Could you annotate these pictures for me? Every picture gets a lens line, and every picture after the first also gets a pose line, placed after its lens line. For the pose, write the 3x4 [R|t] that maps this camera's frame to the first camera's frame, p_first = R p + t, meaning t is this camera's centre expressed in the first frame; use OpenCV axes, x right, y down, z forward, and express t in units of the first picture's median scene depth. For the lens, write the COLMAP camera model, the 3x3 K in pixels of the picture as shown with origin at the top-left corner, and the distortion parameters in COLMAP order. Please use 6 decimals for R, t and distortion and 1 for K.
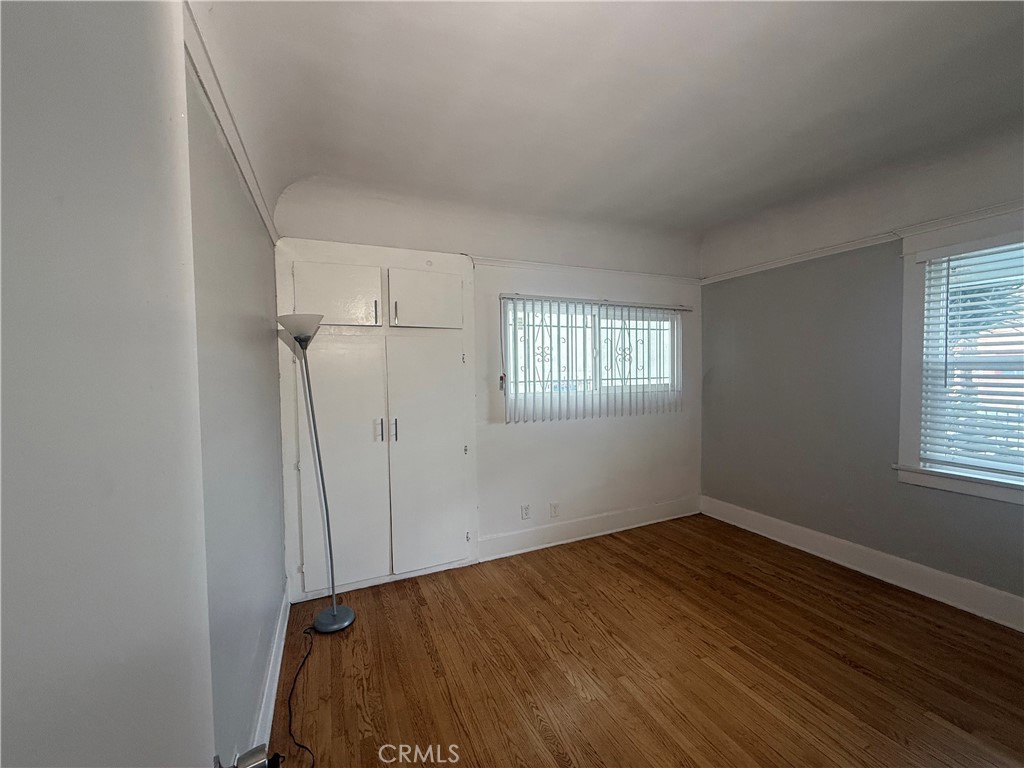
lens RADIAL K [[405.5, 0, 511.2], [0, 405.5, 387.1], [0, 0, 1]] dist [-0.000903, 0.000404]
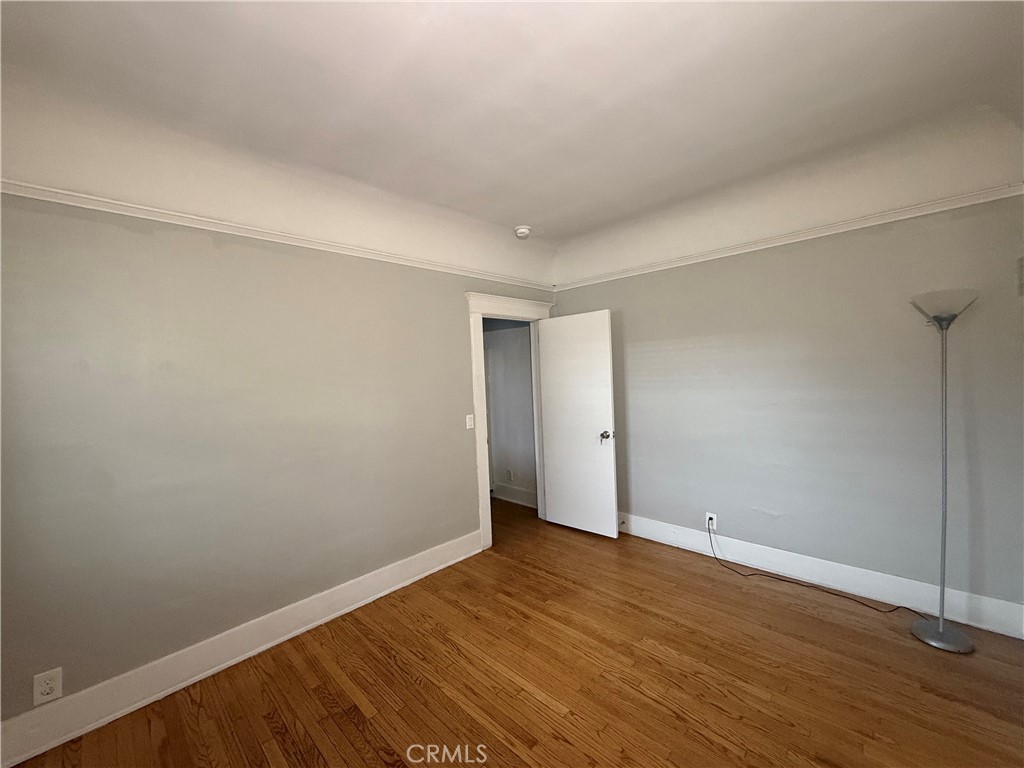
lens RADIAL K [[405.5, 0, 512.1], [0, 405.5, 386.5], [0, 0, 1]] dist [-0.000903, 0.000404]
pose [[-0.925150, 0.067655, -0.373523, 0.807783], [0.045214, 0.996624, 0.068527, -0.078136], [0.376898, 0.046509, -0.925086, 1.623392]]
